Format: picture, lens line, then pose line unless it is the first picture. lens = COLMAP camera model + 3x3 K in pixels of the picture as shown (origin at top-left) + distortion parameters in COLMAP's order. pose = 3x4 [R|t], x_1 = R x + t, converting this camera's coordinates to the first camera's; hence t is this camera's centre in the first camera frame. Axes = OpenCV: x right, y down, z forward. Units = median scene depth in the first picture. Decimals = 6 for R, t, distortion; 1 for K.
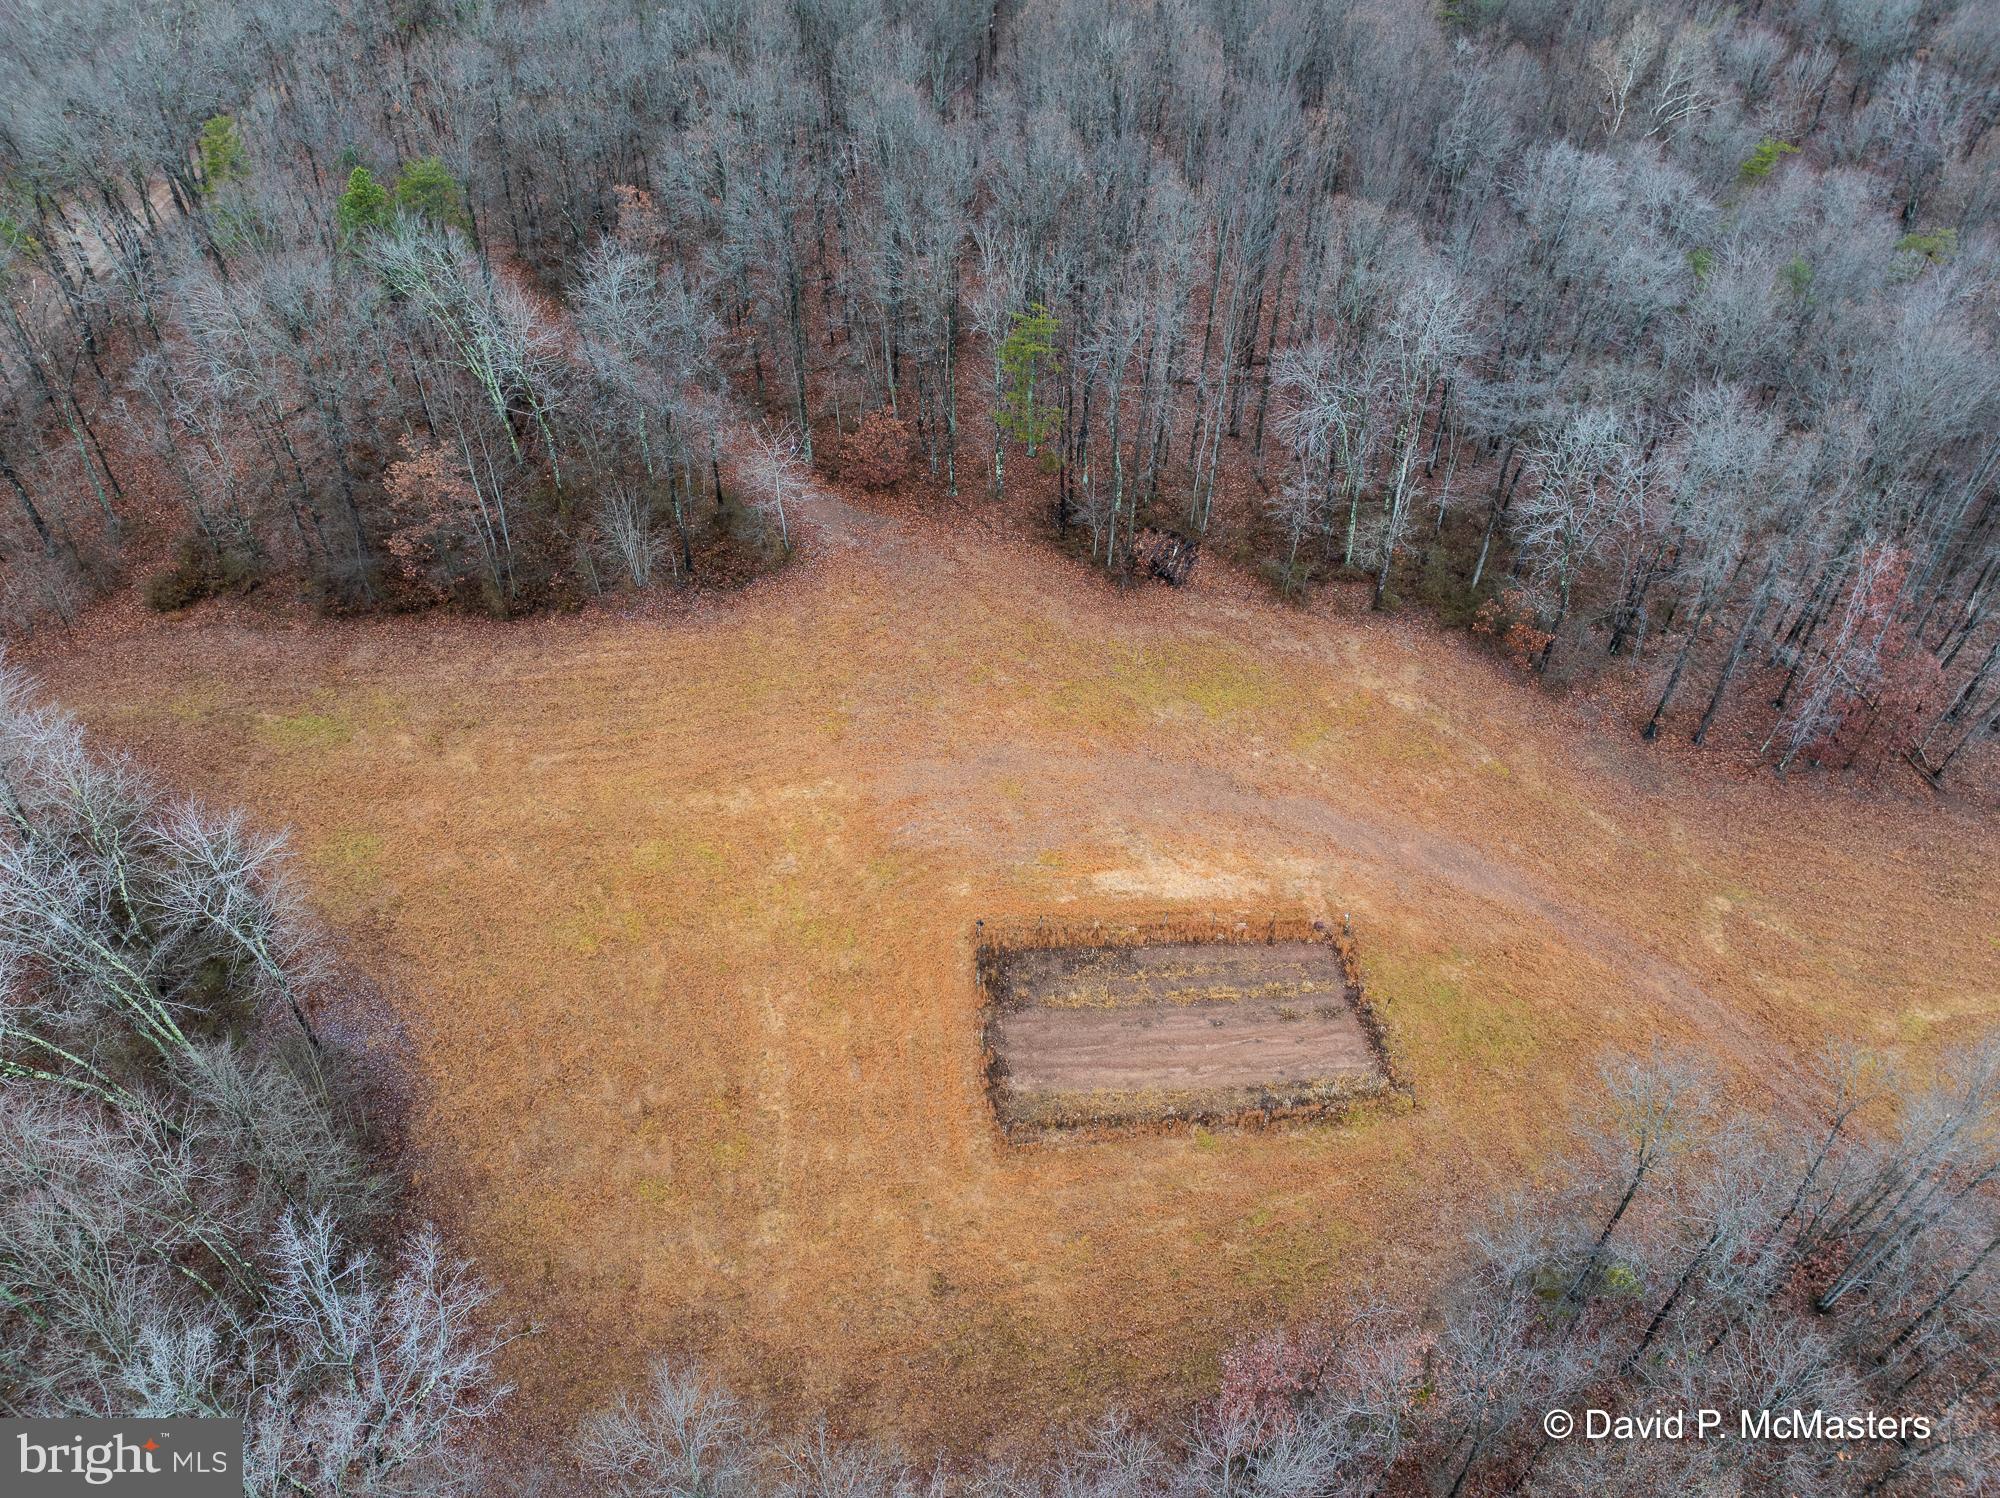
lens RADIAL K [[1401.3, 0, 992.7], [0, 1401.3, 755.7], [0, 0, 1]] dist [-0.049269, 0.019410]
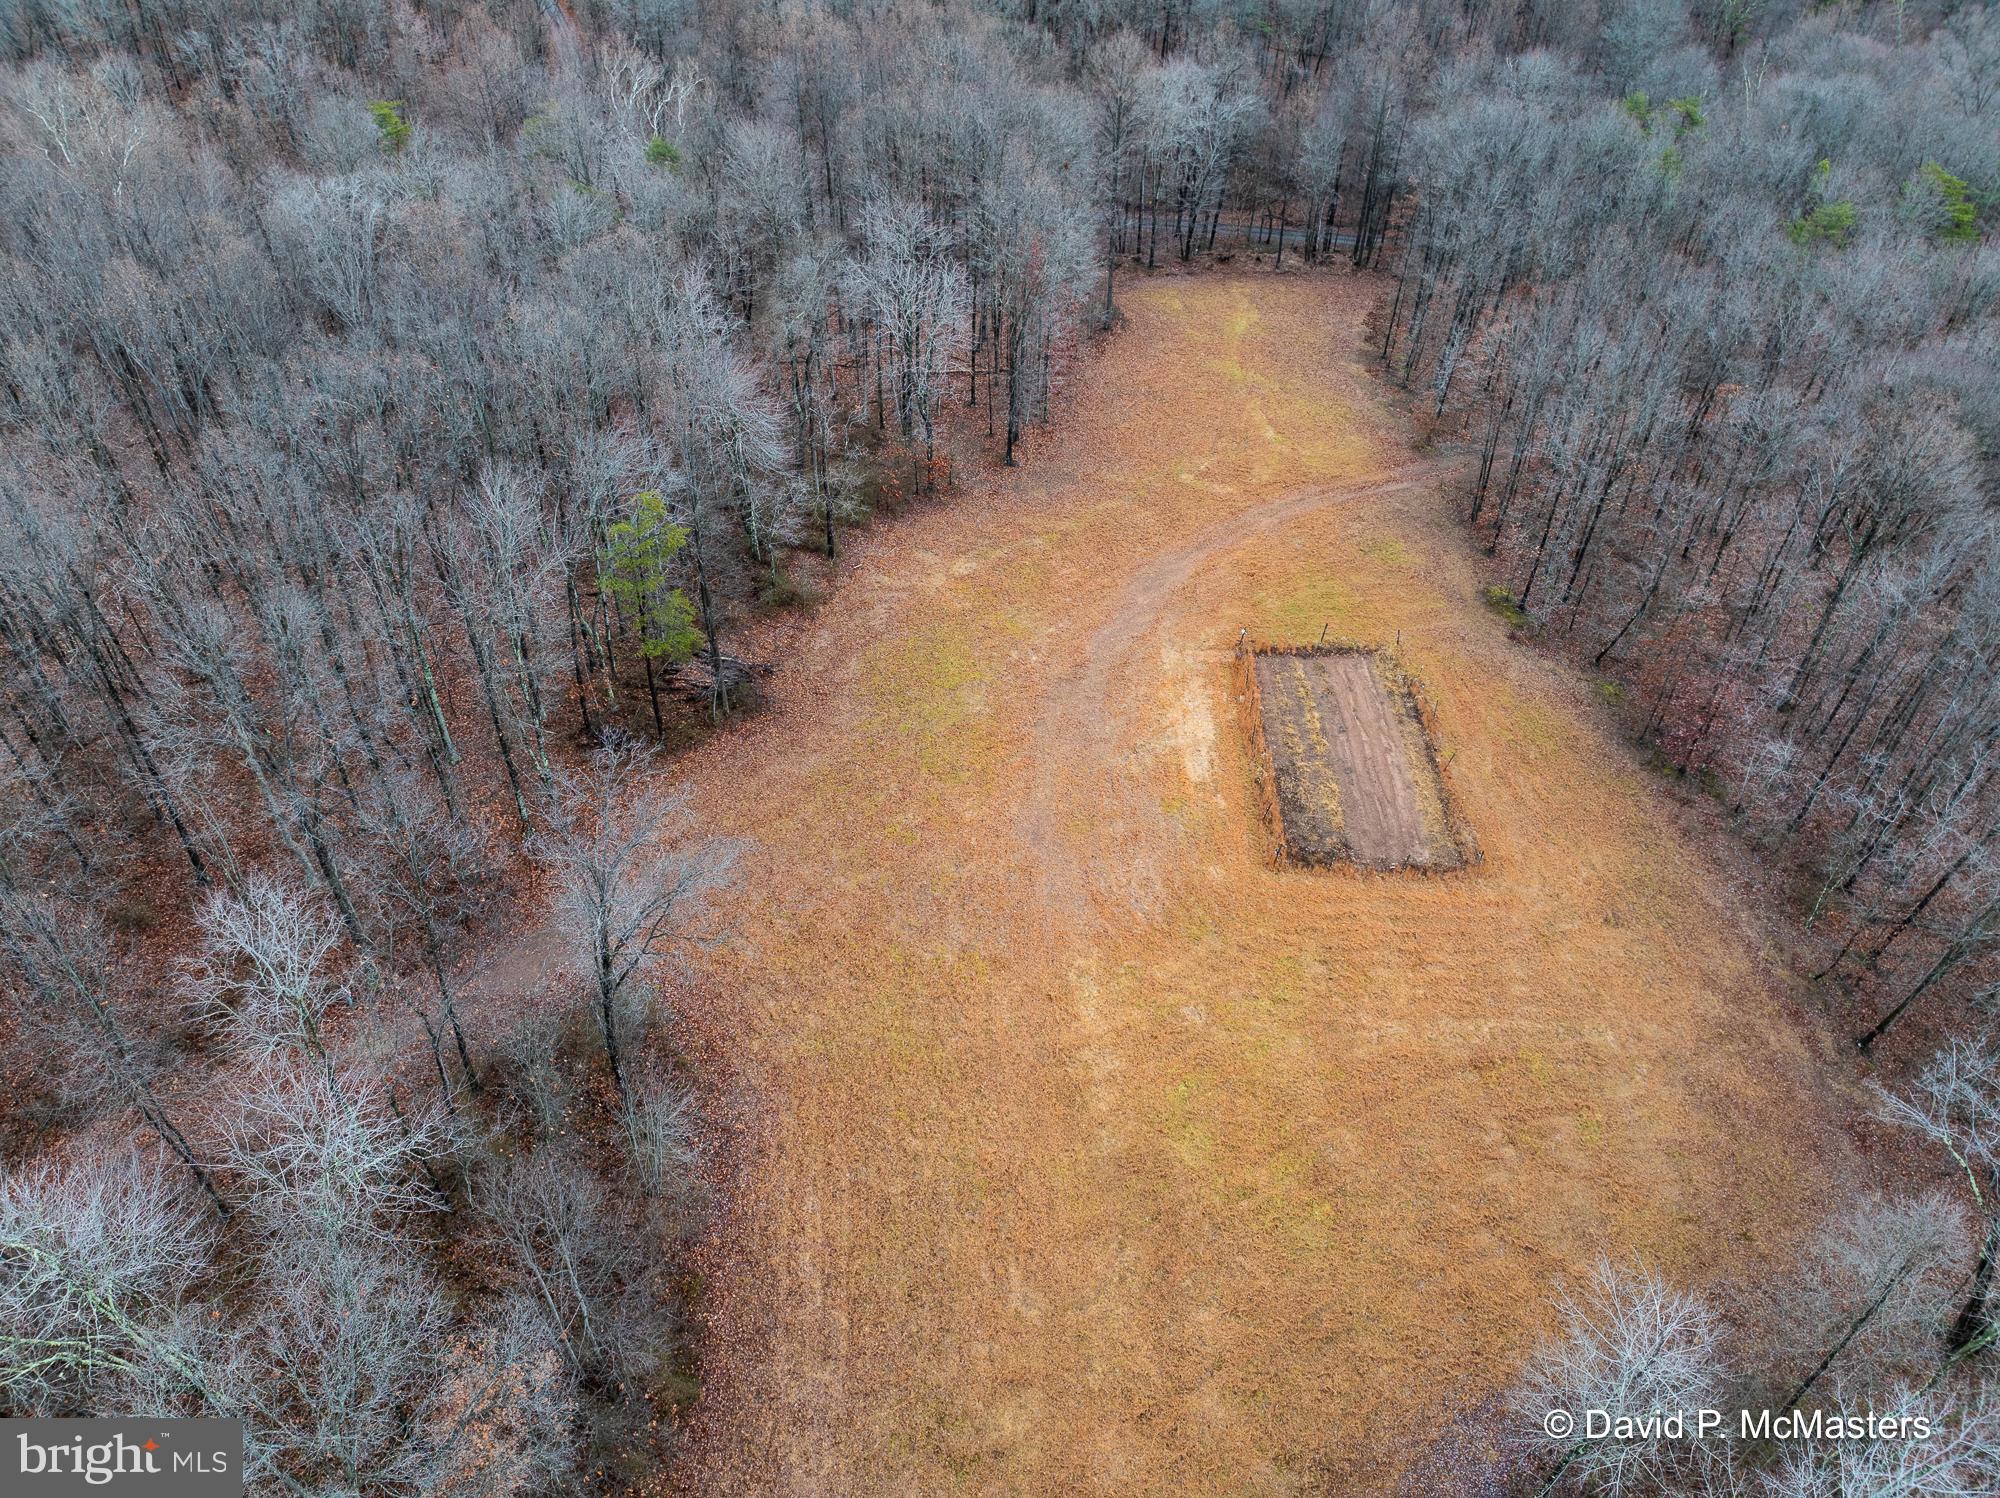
lens RADIAL K [[1401.3, 0, 995.5], [0, 1401.3, 752.3], [0, 0, 1]] dist [-0.049269, 0.019410]
pose [[0.057435, -0.677934, 0.732876, -0.667689], [0.668159, 0.571548, 0.476337, -0.506991], [-0.741799, 0.462319, 0.485794, 0.560696]]
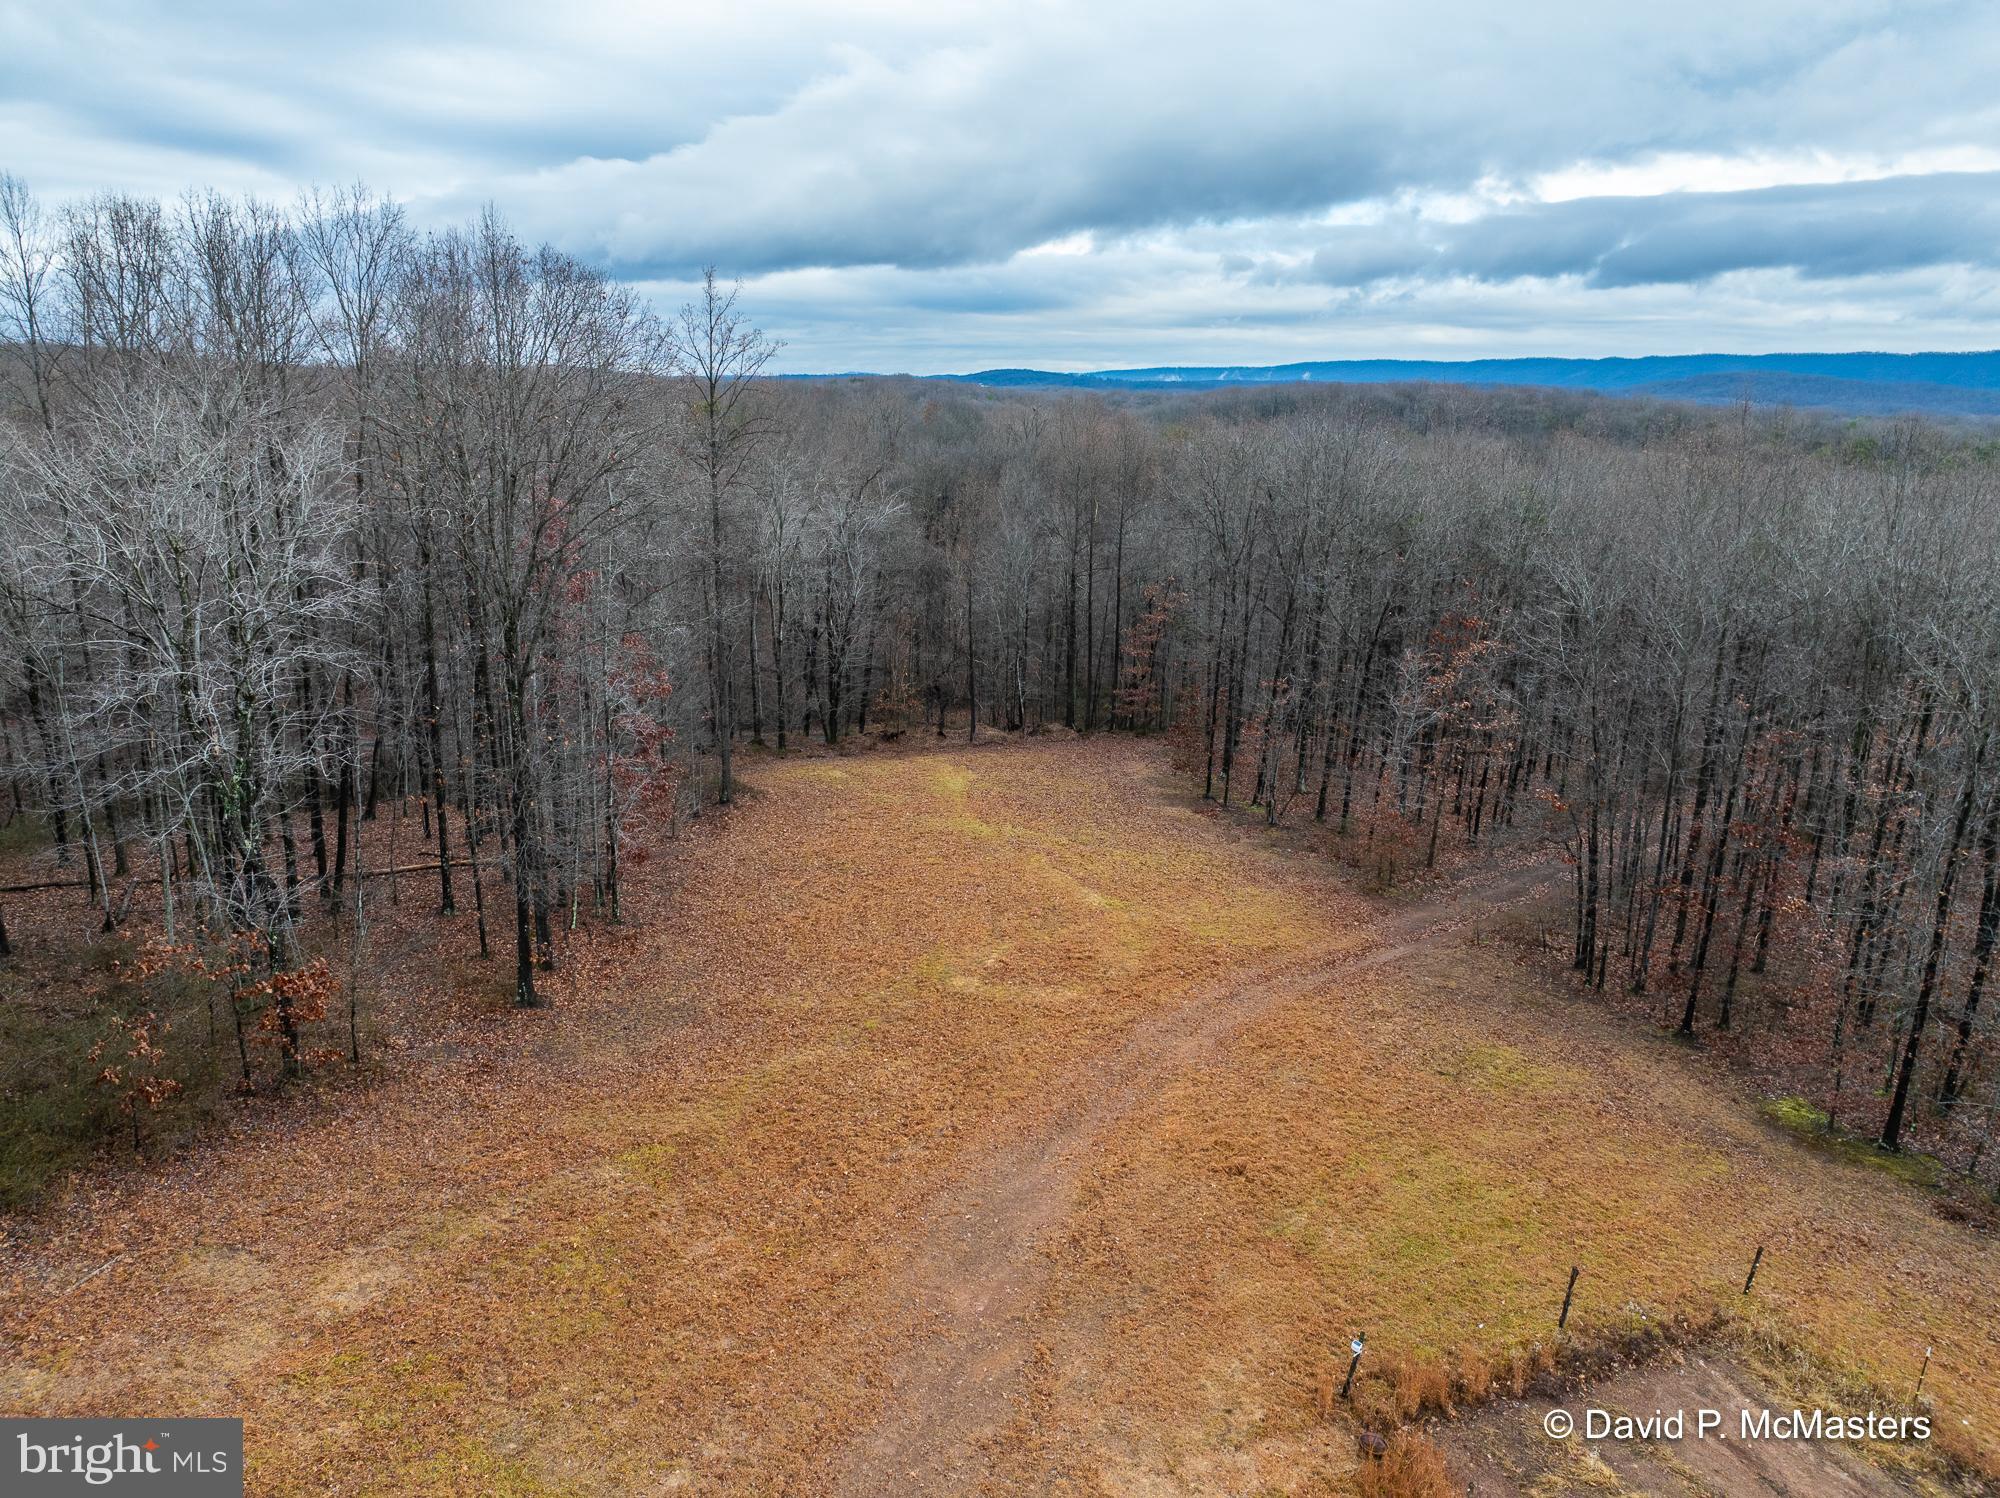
lens RADIAL K [[1401.3, 0, 998.9], [0, 1401.3, 763.1], [0, 0, 1]] dist [-0.049269, 0.019410]
pose [[-0.245586, -0.259954, 0.933869, -0.011321], [0.637255, 0.682658, 0.357610, -0.154406], [-0.730475, 0.682937, -0.001994, 0.882497]]
